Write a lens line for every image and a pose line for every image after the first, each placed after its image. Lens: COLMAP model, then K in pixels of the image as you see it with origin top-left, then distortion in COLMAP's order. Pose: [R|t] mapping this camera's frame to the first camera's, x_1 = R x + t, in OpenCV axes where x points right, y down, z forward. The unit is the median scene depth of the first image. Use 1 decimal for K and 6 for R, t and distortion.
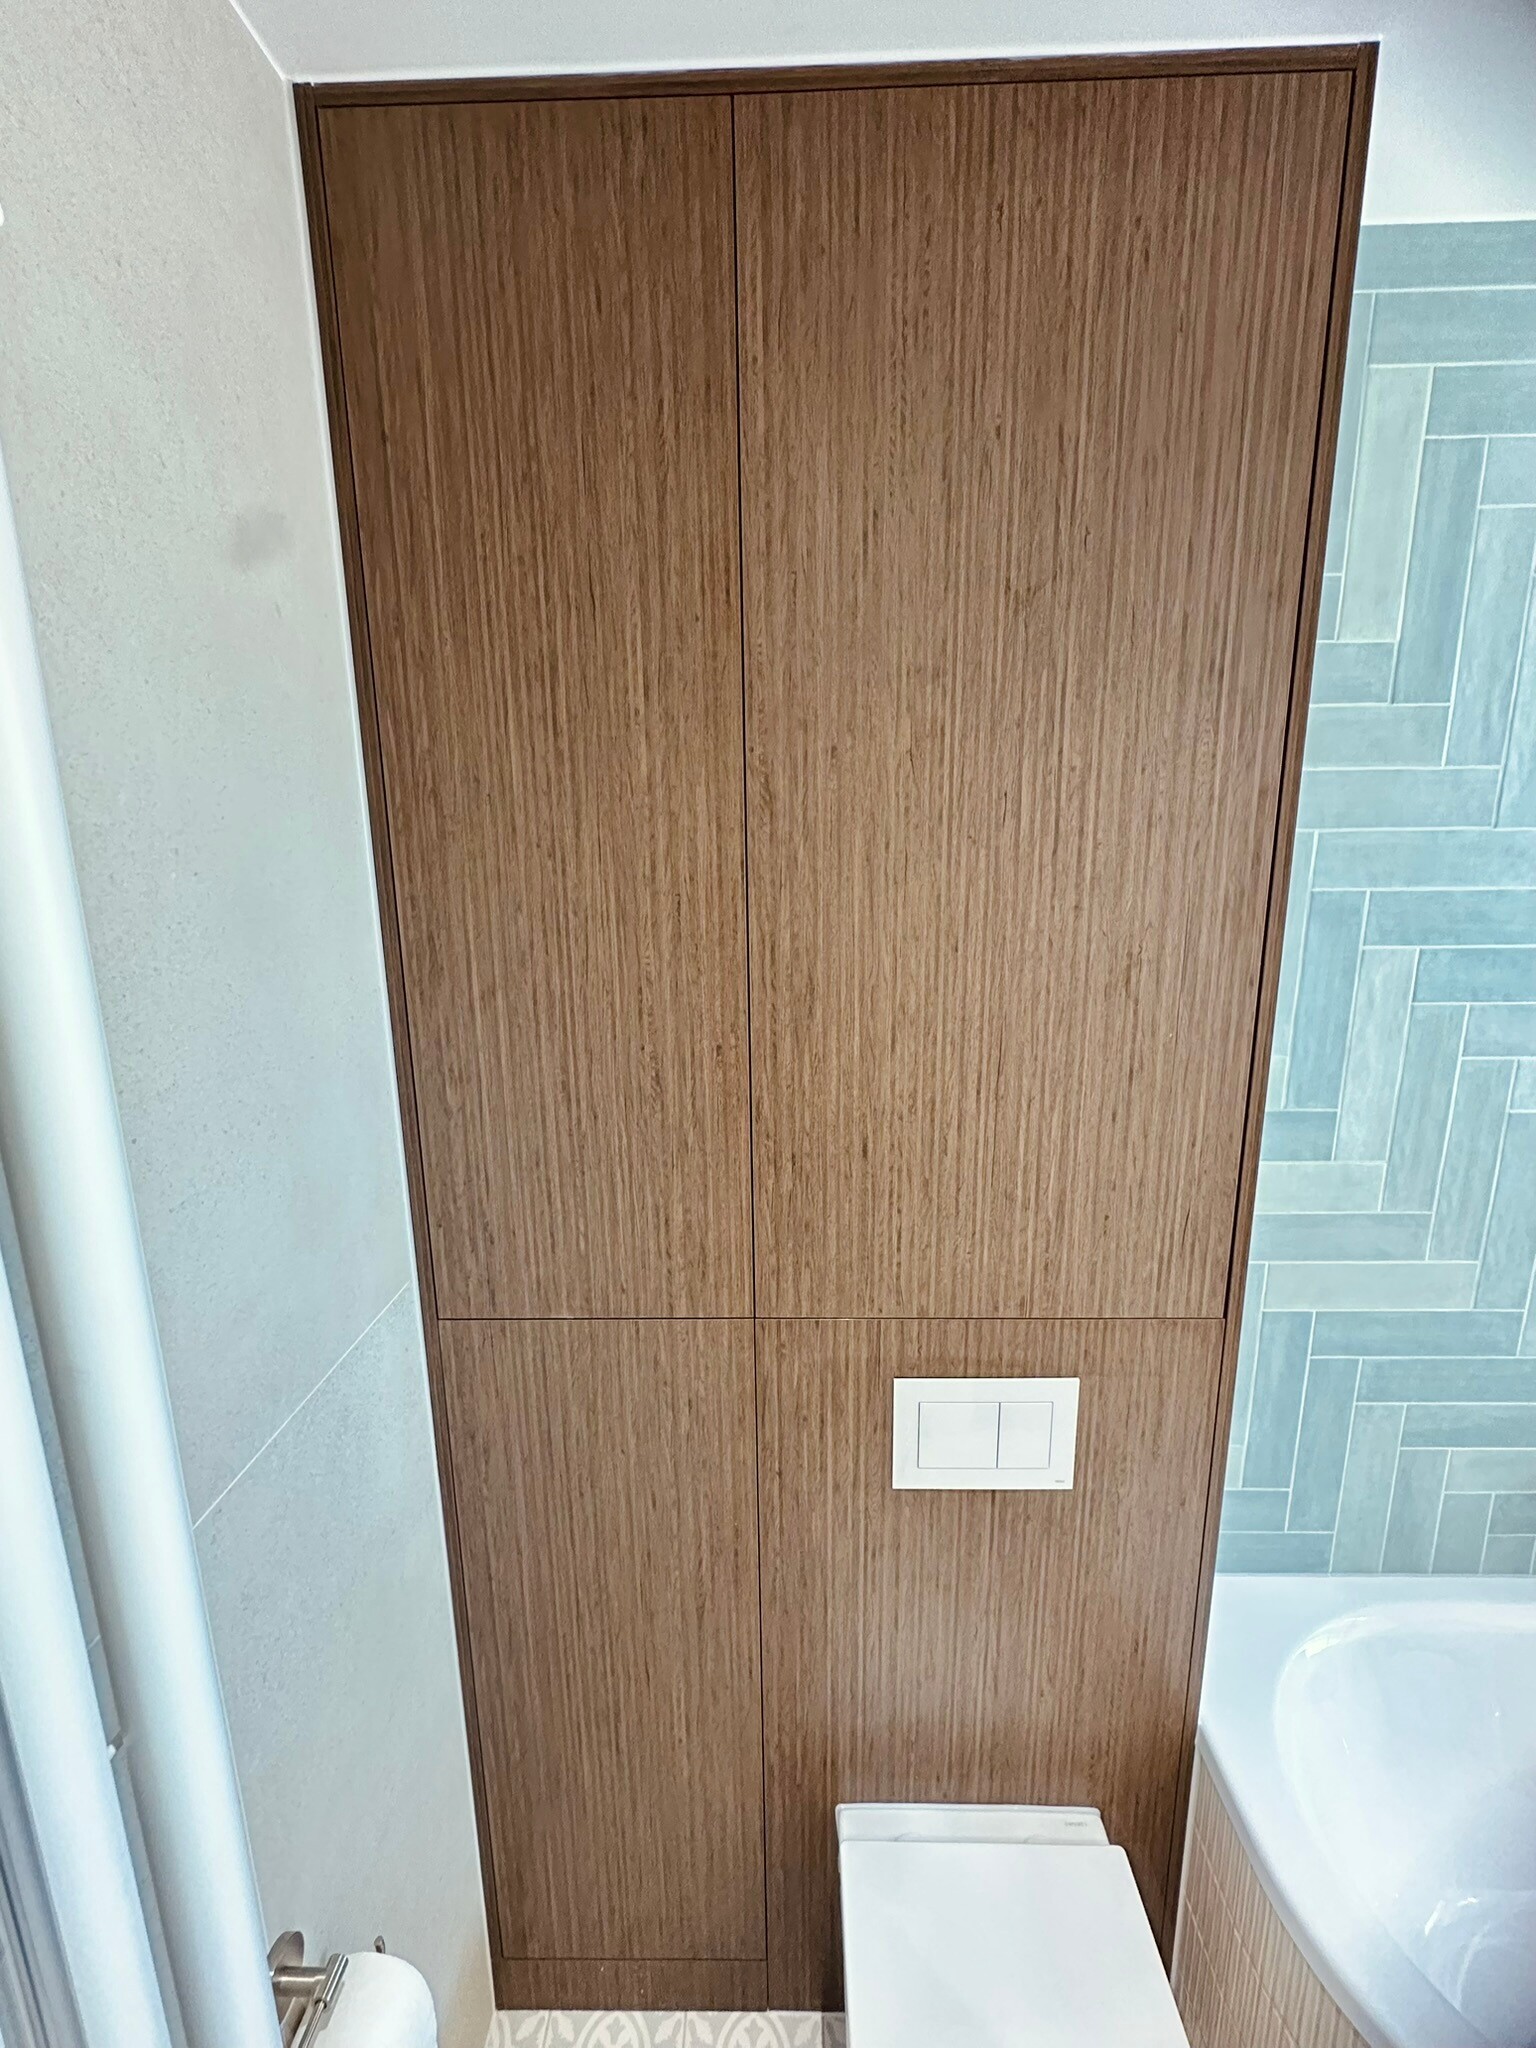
lens RADIAL K [[881.5, 0, 781.9], [0, 881.5, 1025.3], [0, 0, 1]] dist [-0.020054, 0.004395]
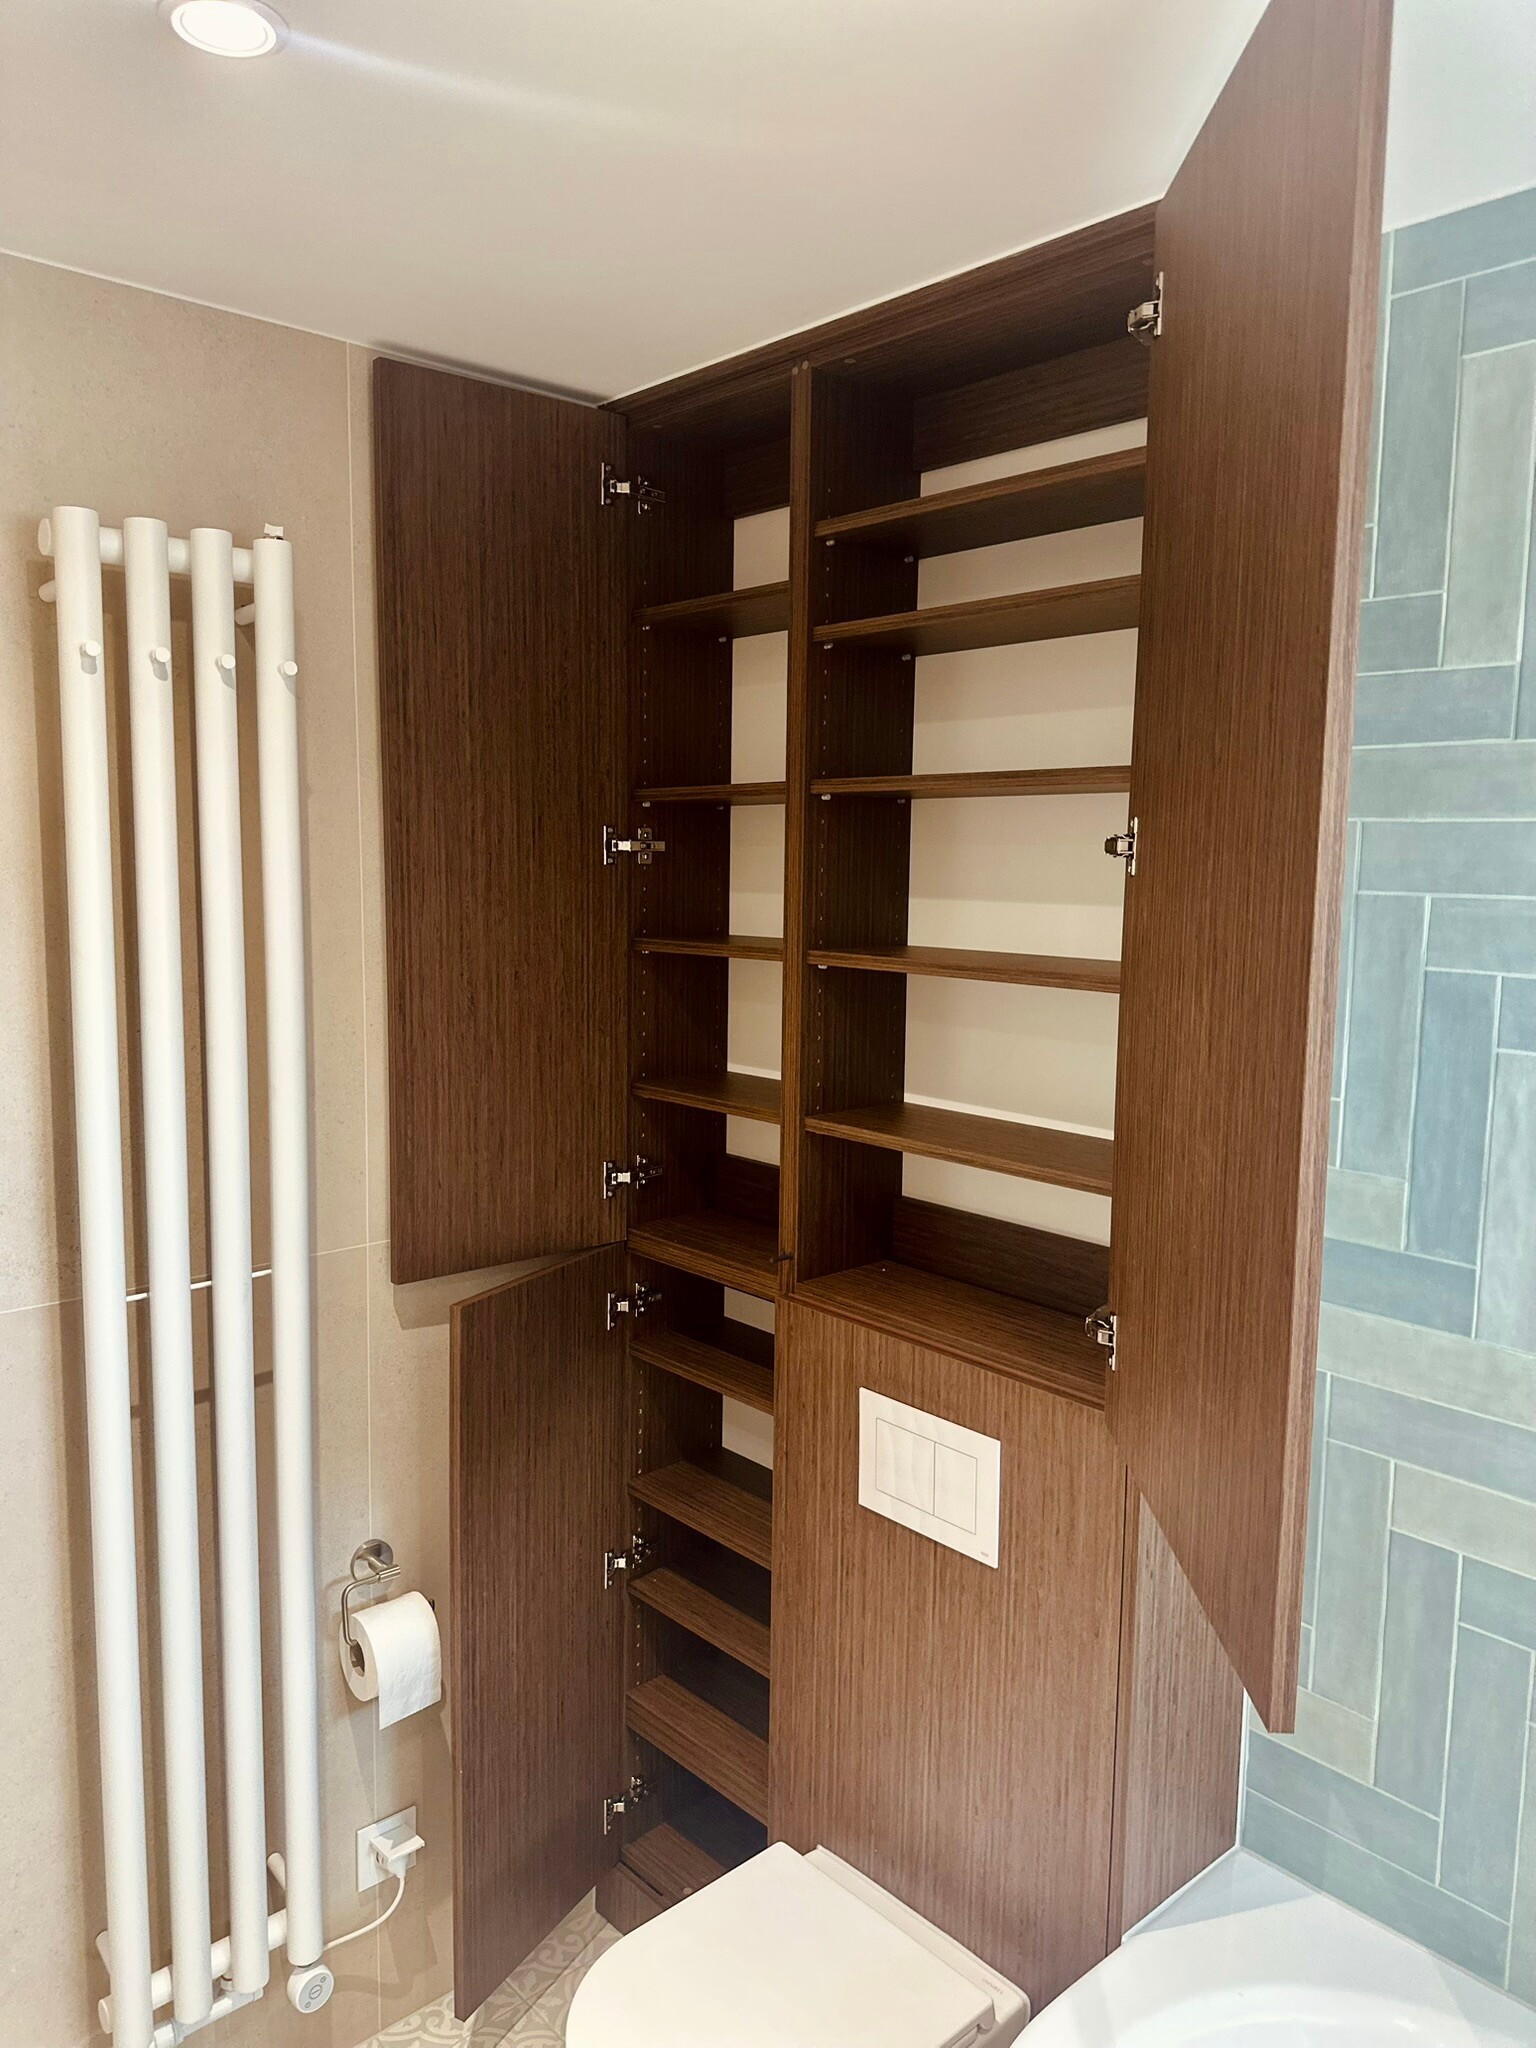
lens RADIAL K [[1472.0, 0, 765.9], [0, 1472.0, 1018.9], [0, 0, 1]] dist [0.037450, -0.057077]
pose [[0.682324, 0.099833, -0.724201, 1.231371], [-0.169185, 0.985302, -0.023576, 0.022544], [0.711203, 0.138610, 0.689186, -0.356827]]
